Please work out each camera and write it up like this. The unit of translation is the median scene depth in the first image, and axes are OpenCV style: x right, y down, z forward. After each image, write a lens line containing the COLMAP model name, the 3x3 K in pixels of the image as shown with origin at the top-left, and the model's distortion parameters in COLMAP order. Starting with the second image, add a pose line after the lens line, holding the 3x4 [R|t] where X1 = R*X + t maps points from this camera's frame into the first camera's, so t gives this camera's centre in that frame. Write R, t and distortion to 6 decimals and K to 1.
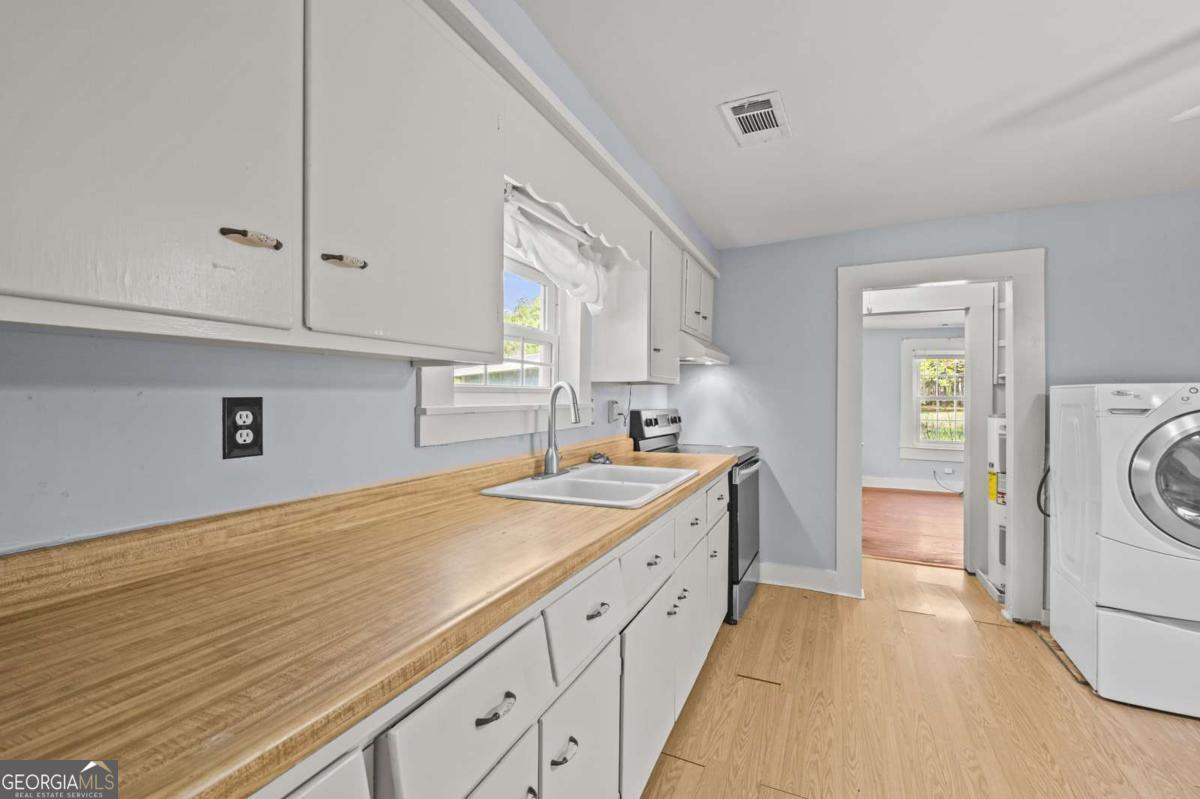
lens RADIAL K [[546.4, 0, 605.9], [0, 546.4, 395.7], [0, 0, 1]] dist [0.000137, -0.000412]
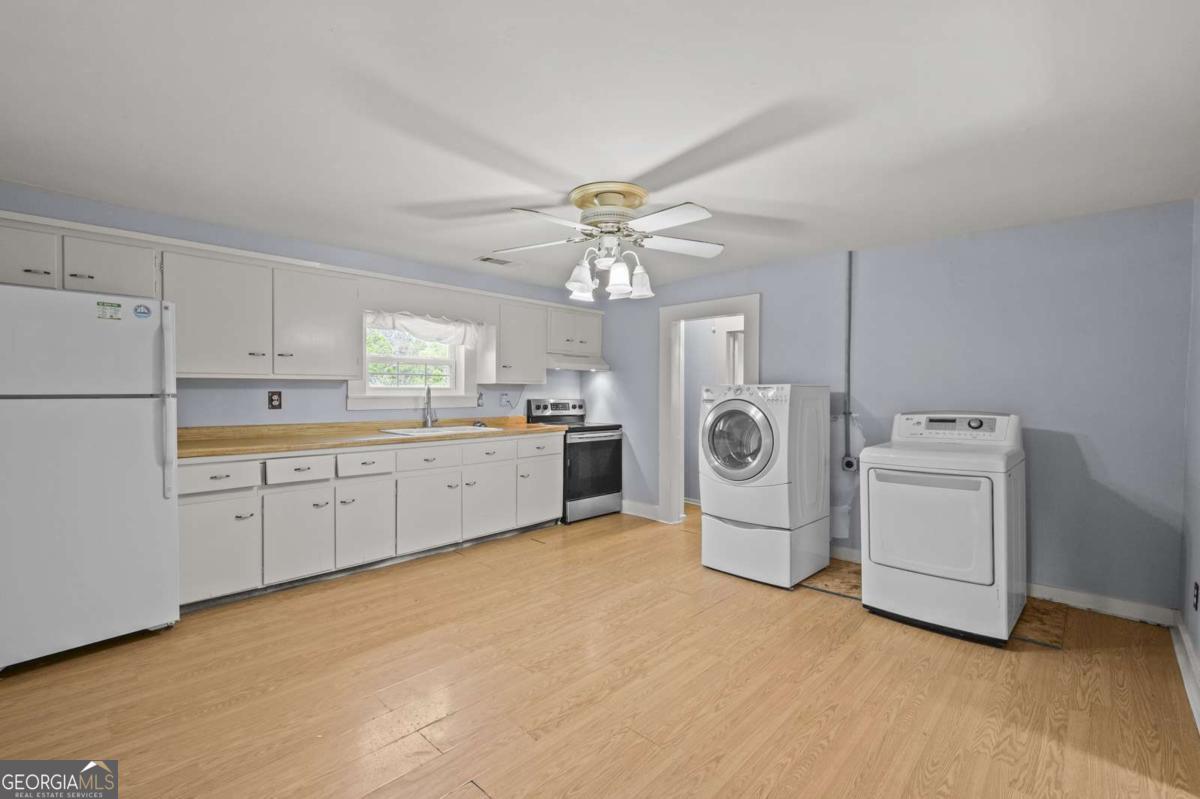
lens RADIAL K [[546.4, 0, 594.3], [0, 546.4, 391.9], [0, 0, 1]] dist [0.000137, -0.000412]
pose [[0.934912, 0.003628, -0.354862, 2.351329], [-0.002101, 0.999987, 0.004689, -0.014749], [0.354874, -0.003638, 0.934907, -1.448119]]
